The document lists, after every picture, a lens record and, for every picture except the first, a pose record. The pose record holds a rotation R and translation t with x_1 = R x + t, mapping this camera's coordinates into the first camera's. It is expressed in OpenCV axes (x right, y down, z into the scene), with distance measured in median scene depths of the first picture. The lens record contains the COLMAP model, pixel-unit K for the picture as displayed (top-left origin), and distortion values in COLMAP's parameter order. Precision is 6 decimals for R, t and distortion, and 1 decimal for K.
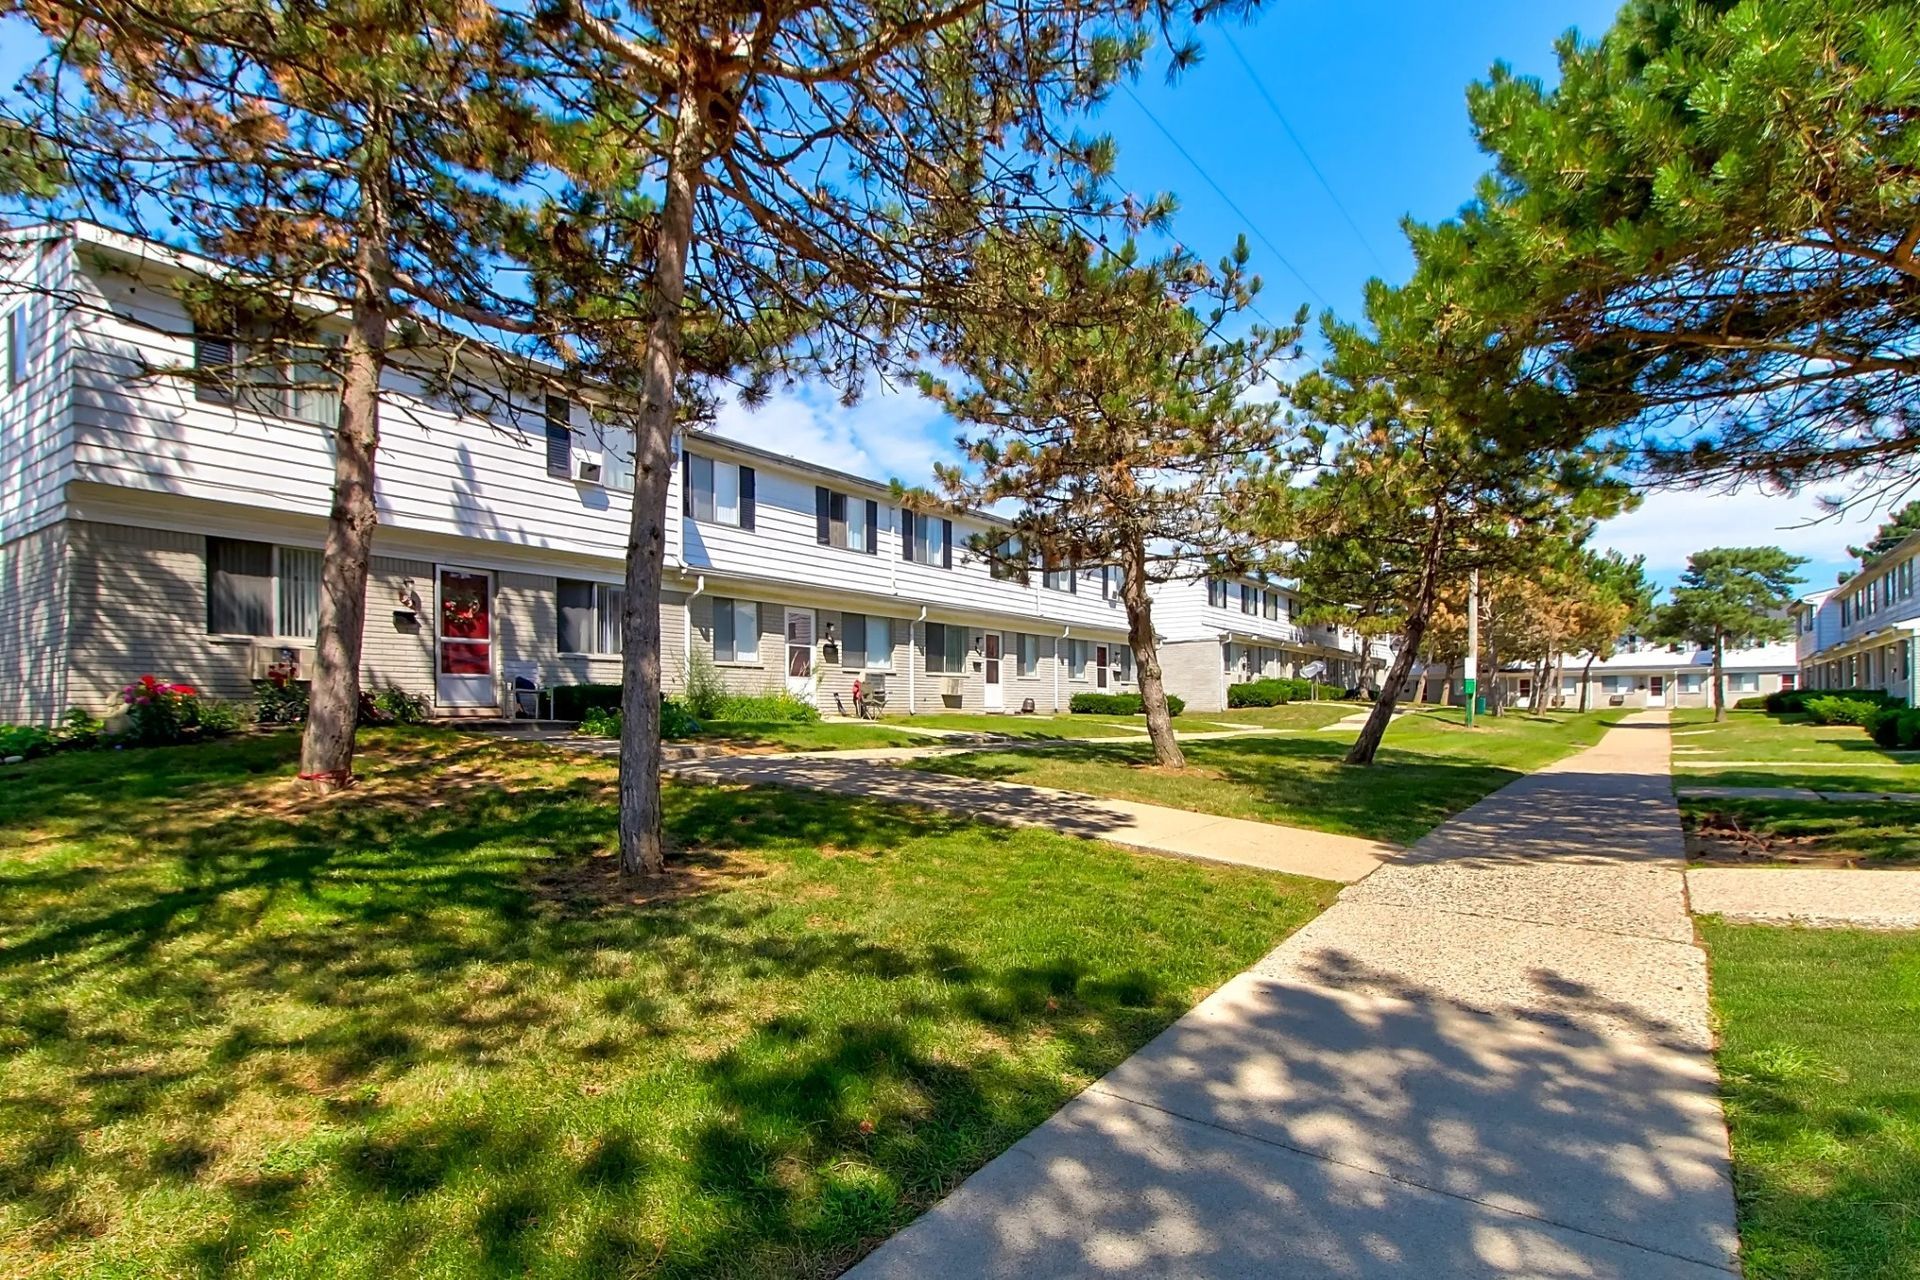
lens RADIAL K [[1390.6, 0, 960.0], [0, 1390.6, 640.0], [0, 0, 1]] dist [0.002972, 0.000007]
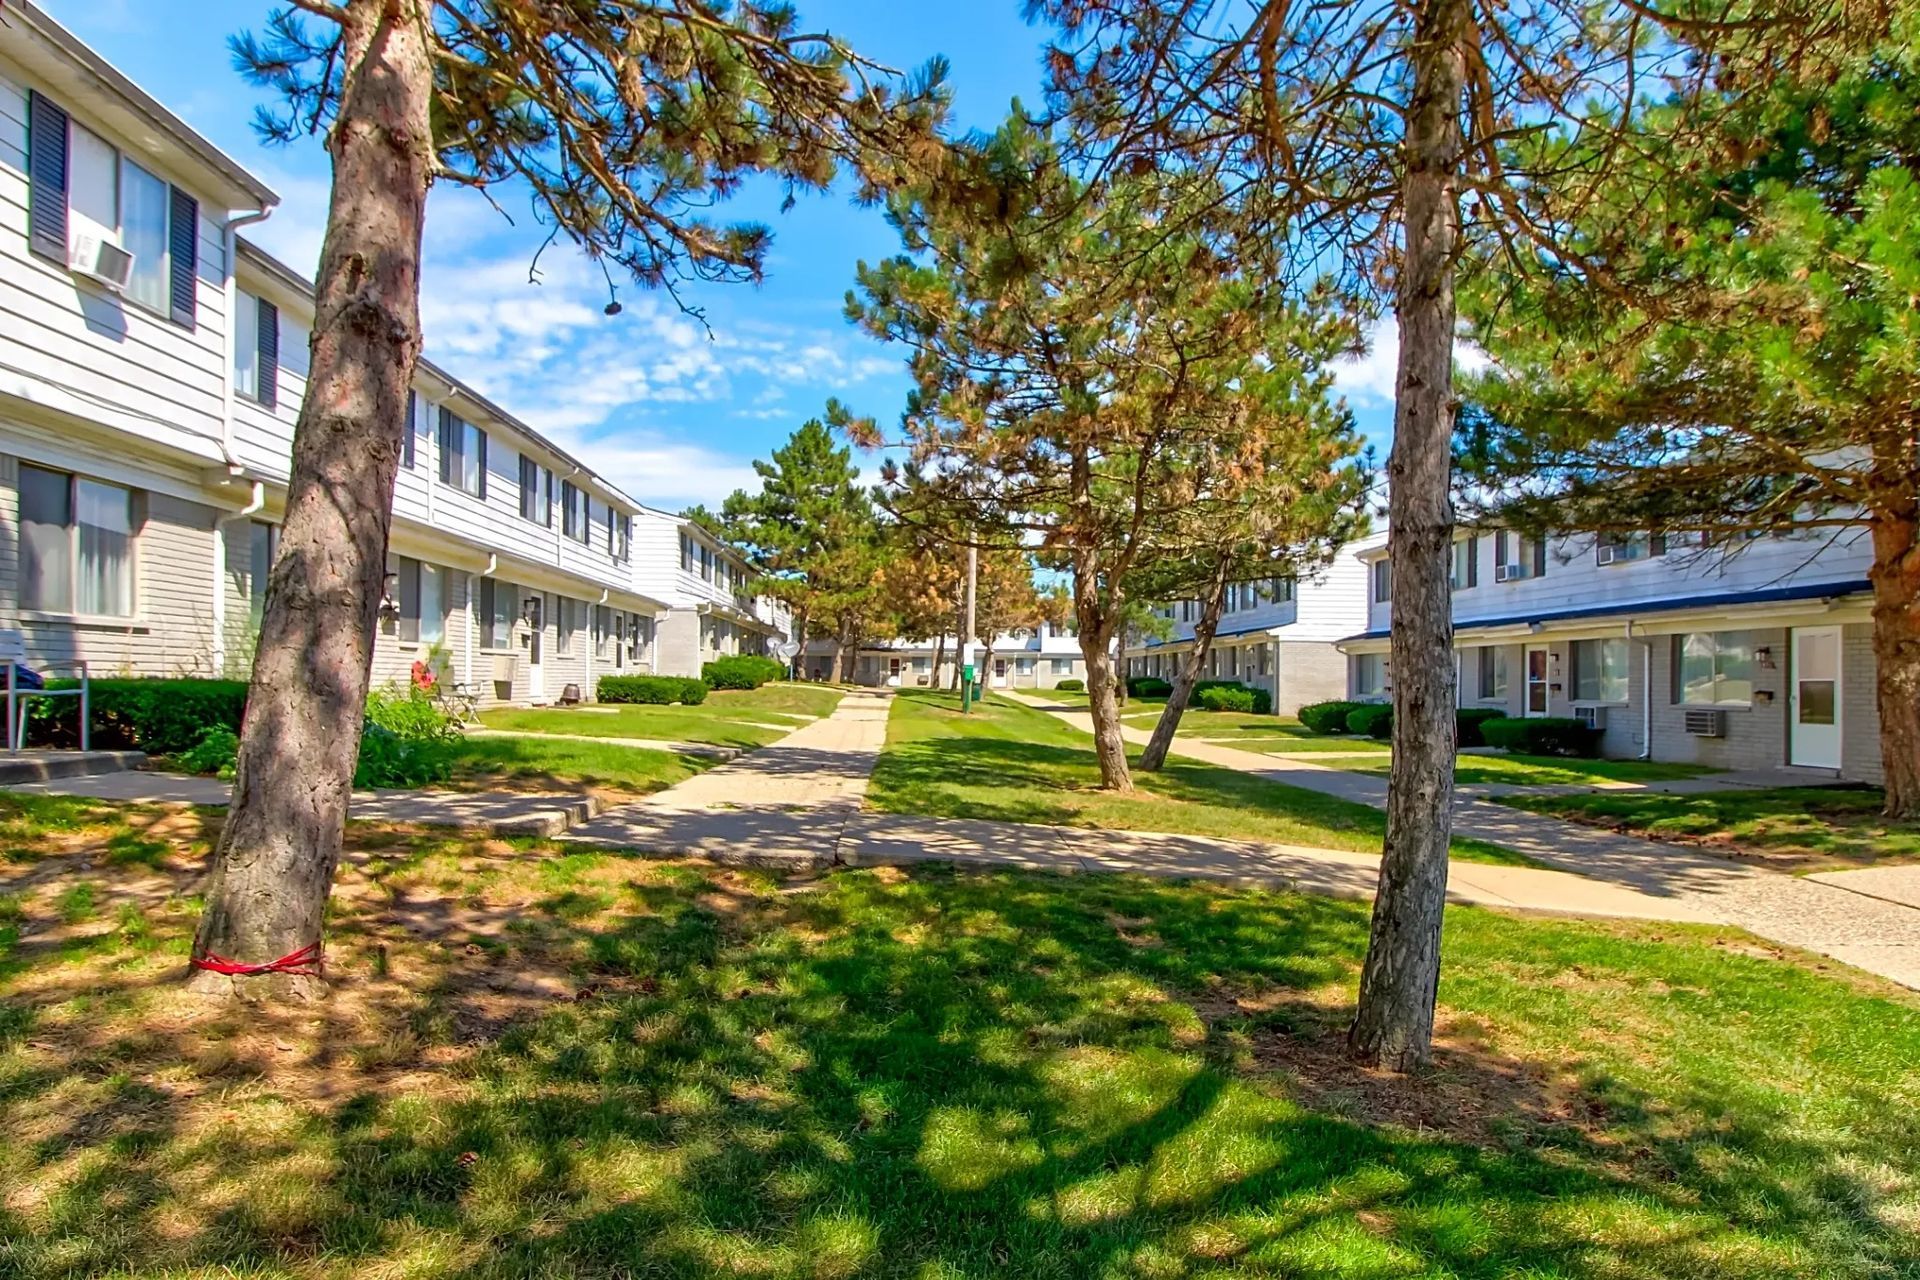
lens RADIAL K [[1390.6, 0, 960.0], [0, 1390.6, 640.0], [0, 0, 1]] dist [0.002972, 0.000007]
pose [[0.638810, 0.024605, 0.768971, -0.394030], [-0.061842, 0.997897, 0.019445, -0.009064], [-0.766875, -0.059976, 0.638987, 0.360213]]
